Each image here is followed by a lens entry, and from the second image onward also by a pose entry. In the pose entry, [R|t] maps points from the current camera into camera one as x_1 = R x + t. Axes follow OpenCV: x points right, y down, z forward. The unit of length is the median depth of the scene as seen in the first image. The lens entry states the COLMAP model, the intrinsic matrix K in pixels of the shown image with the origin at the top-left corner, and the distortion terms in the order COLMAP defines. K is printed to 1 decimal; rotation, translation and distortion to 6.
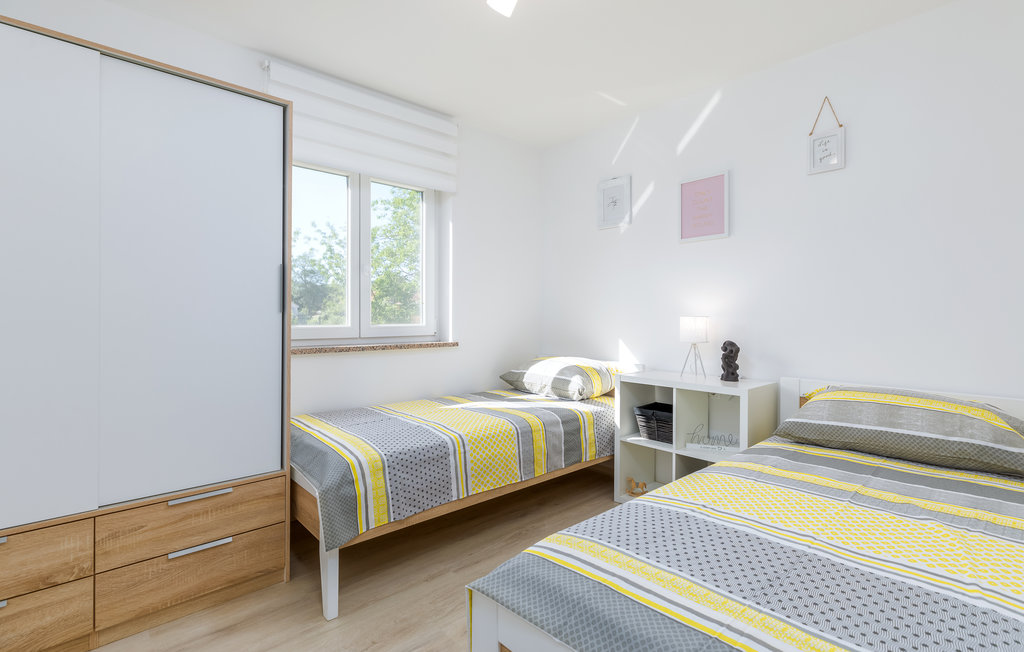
lens RADIAL K [[474.7, 0, 502.1], [0, 474.7, 319.1], [0, 0, 1]] dist [0.000884, -0.000060]
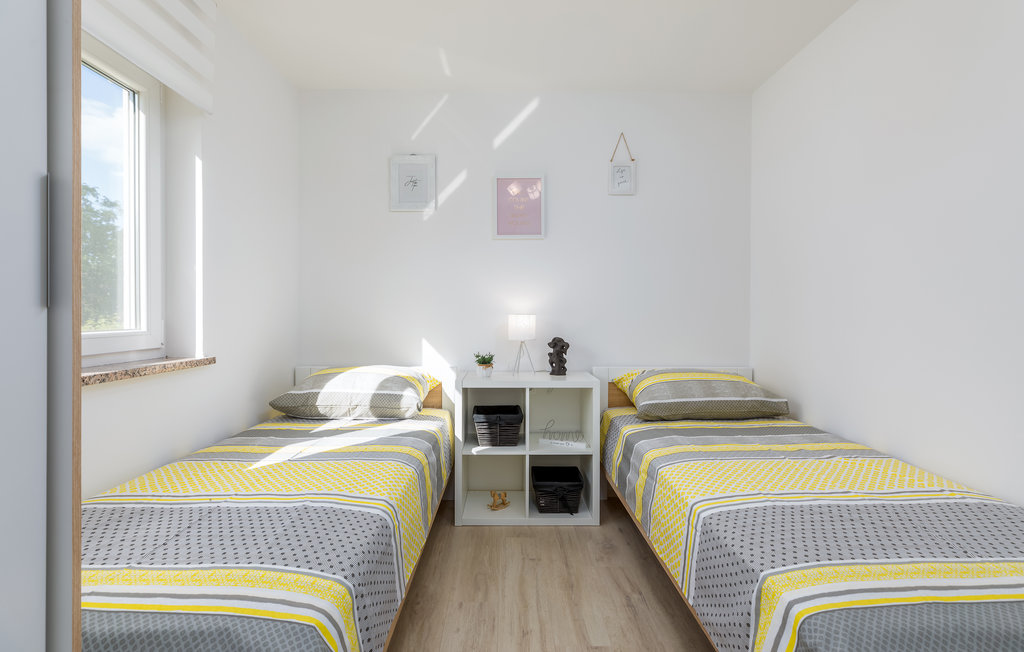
lens RADIAL K [[474.7, 0, 502.1], [0, 474.7, 319.1], [0, 0, 1]] dist [0.000884, -0.000060]
pose [[0.657782, -0.010219, 0.753139, -0.377612], [0.006985, 0.999948, 0.007468, -0.003611], [-0.753176, 0.000348, 0.657819, 0.373432]]
